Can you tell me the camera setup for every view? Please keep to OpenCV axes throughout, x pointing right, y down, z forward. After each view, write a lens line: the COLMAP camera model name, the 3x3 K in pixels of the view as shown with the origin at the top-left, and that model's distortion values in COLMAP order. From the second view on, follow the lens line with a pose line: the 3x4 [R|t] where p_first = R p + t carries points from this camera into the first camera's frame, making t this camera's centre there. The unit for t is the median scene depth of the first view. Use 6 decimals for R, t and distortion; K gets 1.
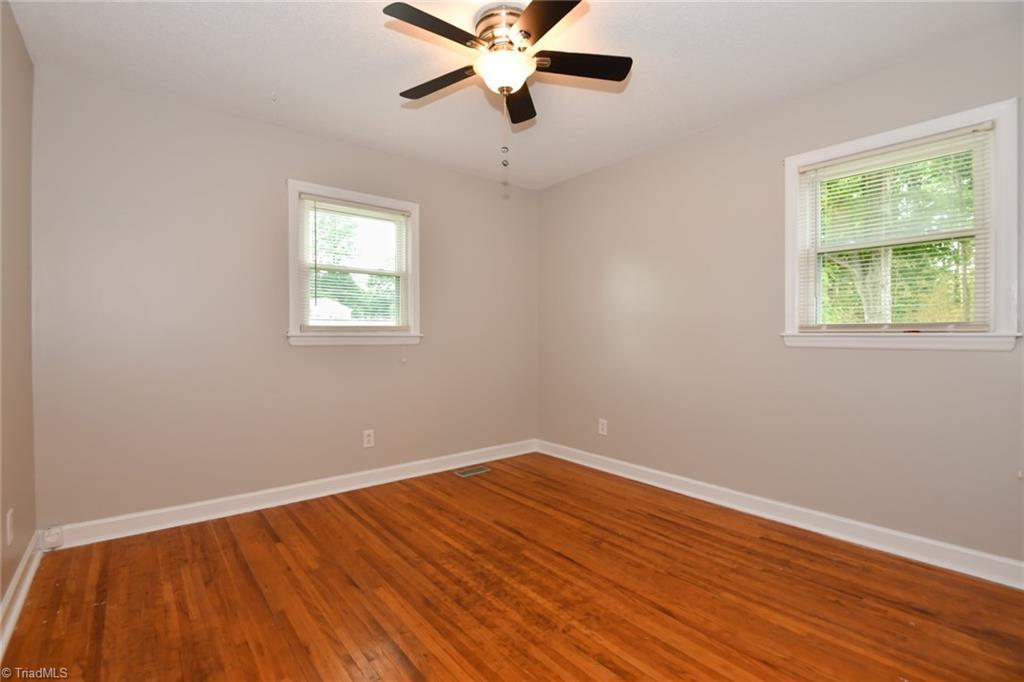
lens RADIAL K [[468.0, 0, 505.9], [0, 468.0, 341.0], [0, 0, 1]] dist [0.025169, -0.030841]
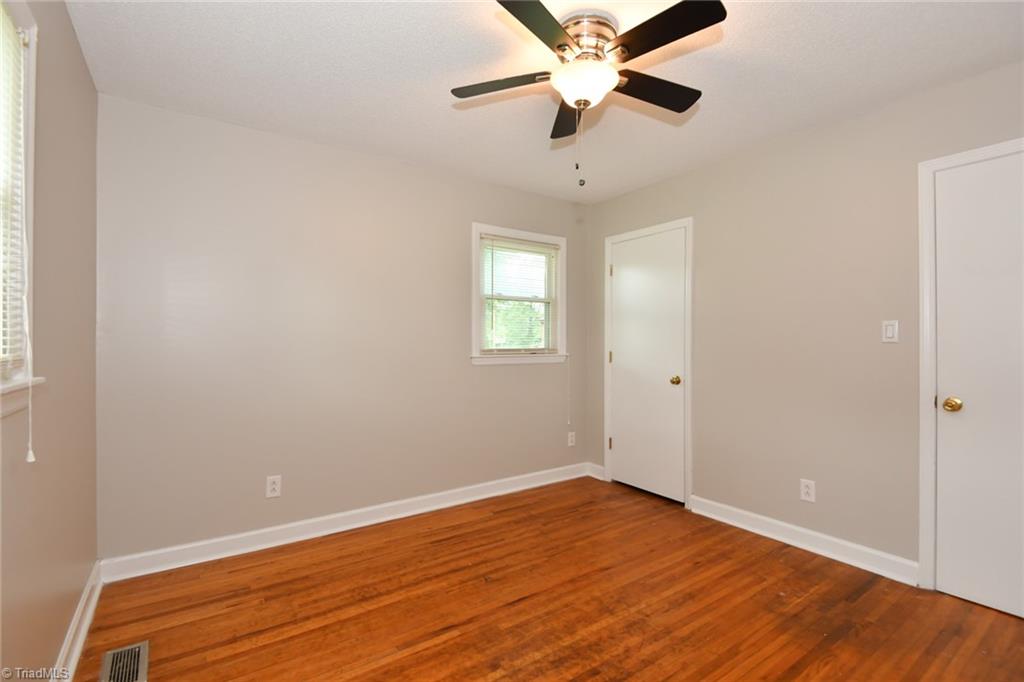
lens RADIAL K [[468.0, 0, 505.9], [0, 468.0, 341.0], [0, 0, 1]] dist [0.025169, -0.030841]
pose [[0.063291, 0.003103, 0.997990, -0.779055], [0.013256, 0.999904, -0.003950, -0.055044], [-0.997907, 0.013480, 0.063244, 0.911414]]
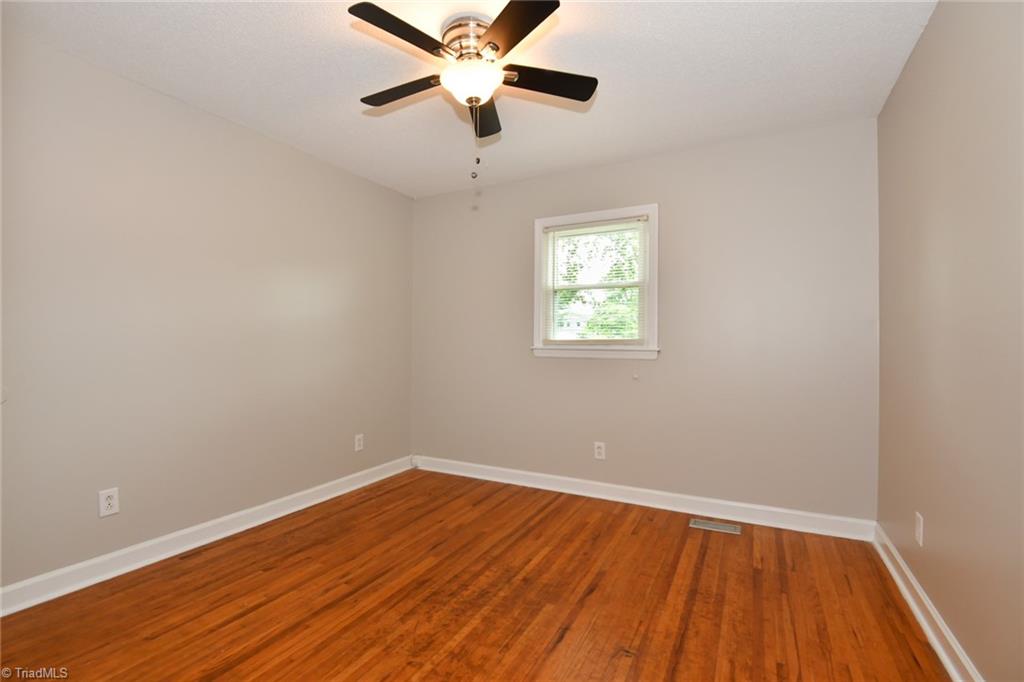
lens RADIAL K [[468.0, 0, 505.9], [0, 468.0, 341.0], [0, 0, 1]] dist [0.025169, -0.030841]
pose [[0.407252, -0.002401, -0.913313, 0.769296], [-0.018483, 0.999770, -0.010869, -0.019476], [0.913129, 0.021307, 0.407114, 0.555881]]
